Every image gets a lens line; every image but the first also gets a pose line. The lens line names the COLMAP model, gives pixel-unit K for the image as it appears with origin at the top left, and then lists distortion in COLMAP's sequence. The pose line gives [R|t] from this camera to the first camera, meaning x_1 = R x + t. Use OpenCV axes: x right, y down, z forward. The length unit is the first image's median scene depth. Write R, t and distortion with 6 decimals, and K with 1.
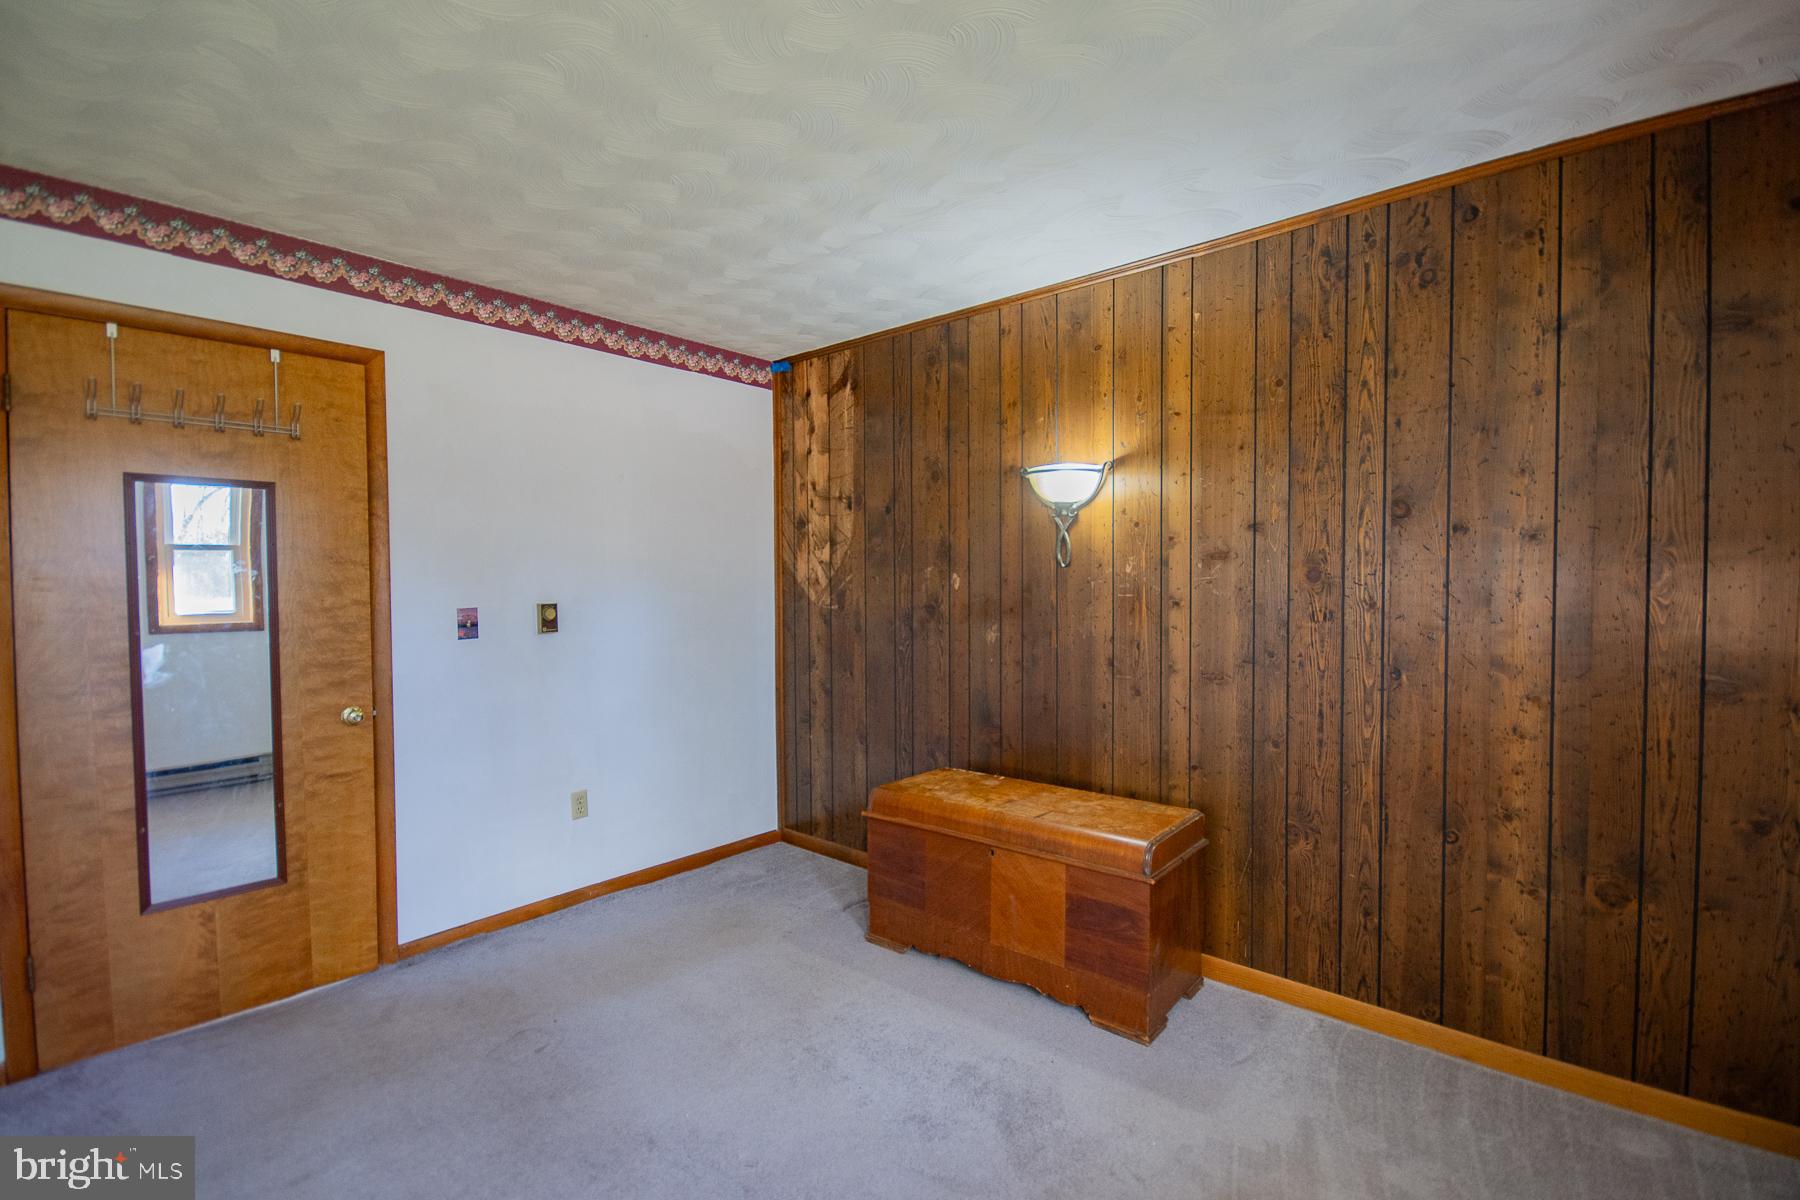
lens RADIAL K [[801.3, 0, 898.0], [0, 801.3, 601.5], [0, 0, 1]] dist [0.012065, -0.010727]
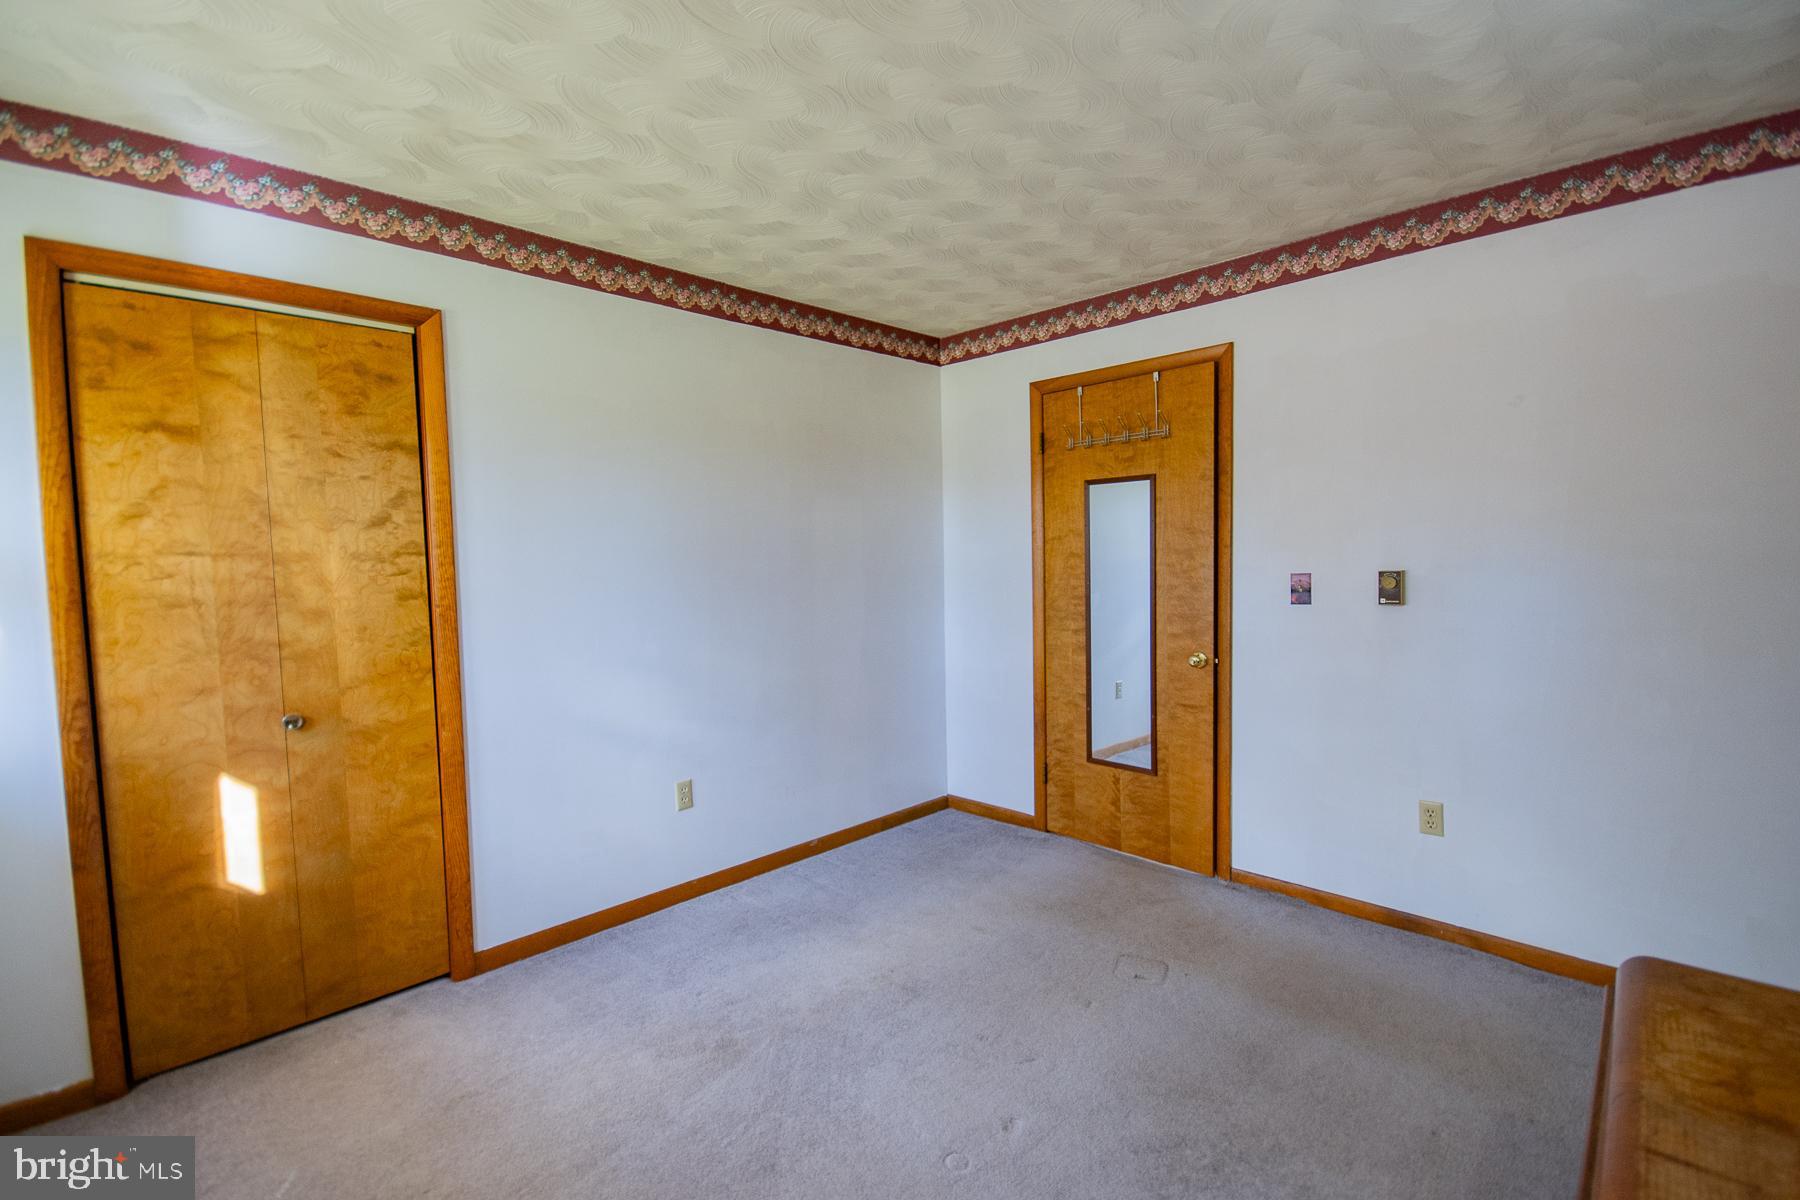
lens RADIAL K [[801.3, 0, 898.0], [0, 801.3, 601.5], [0, 0, 1]] dist [0.012065, -0.010727]
pose [[-0.066584, 0.063791, -0.995740, 0.547922], [-0.003766, 0.997931, 0.064183, -0.021435], [0.997774, 0.008023, -0.066206, 0.634047]]
